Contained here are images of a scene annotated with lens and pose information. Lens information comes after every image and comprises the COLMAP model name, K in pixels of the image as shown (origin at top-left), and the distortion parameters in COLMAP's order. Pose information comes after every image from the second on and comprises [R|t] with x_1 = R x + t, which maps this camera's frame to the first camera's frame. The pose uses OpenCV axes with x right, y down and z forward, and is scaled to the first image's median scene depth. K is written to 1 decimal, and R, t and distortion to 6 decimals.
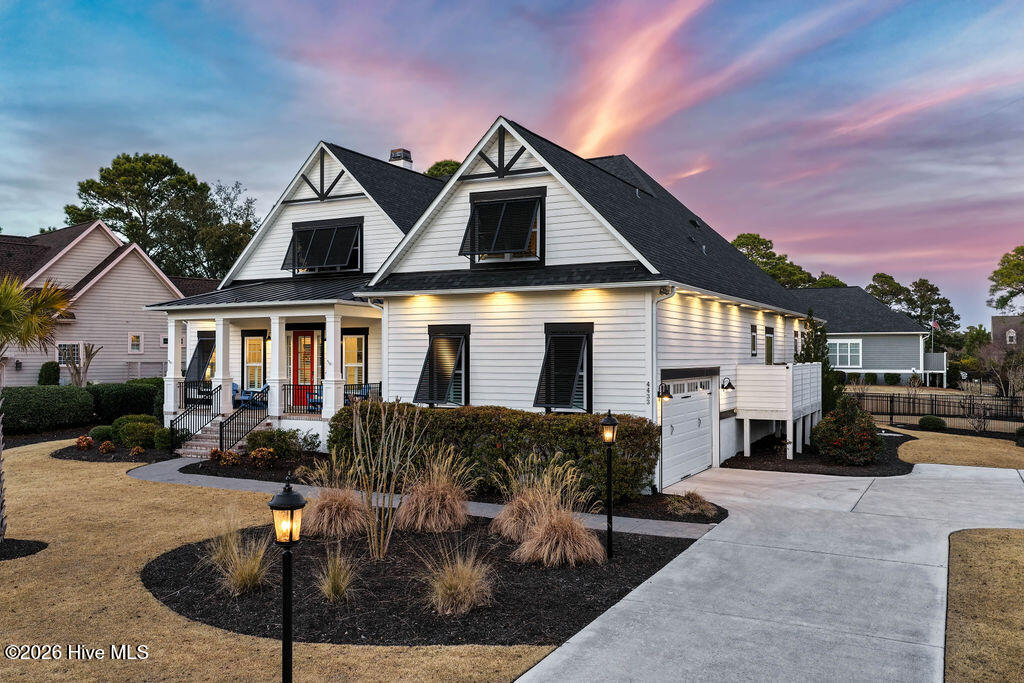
lens RADIAL K [[843.6, 0, 514.5], [0, 843.6, 339.1], [0, 0, 1]] dist [0.010909, 0.000739]
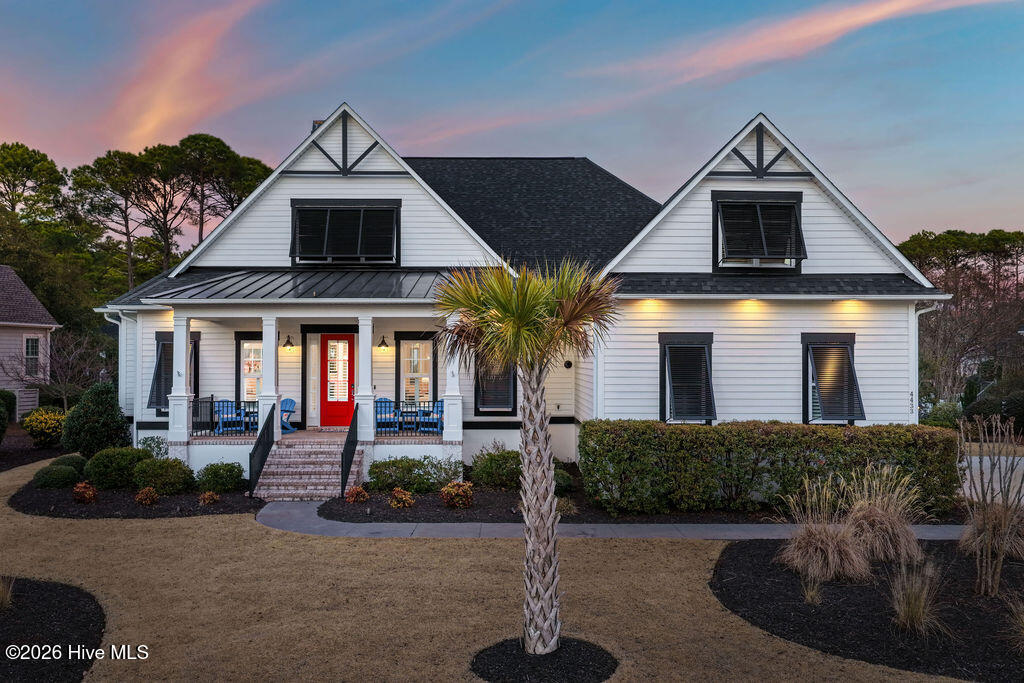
lens RADIAL K [[843.6, 0, 518.7], [0, 843.6, 344.5], [0, 0, 1]] dist [0.010909, 0.000739]
pose [[0.878631, 0.008637, 0.477424, -0.671523], [-0.009680, 0.999953, -0.000276, -0.002037], [-0.477404, -0.004379, 0.878673, 0.284297]]
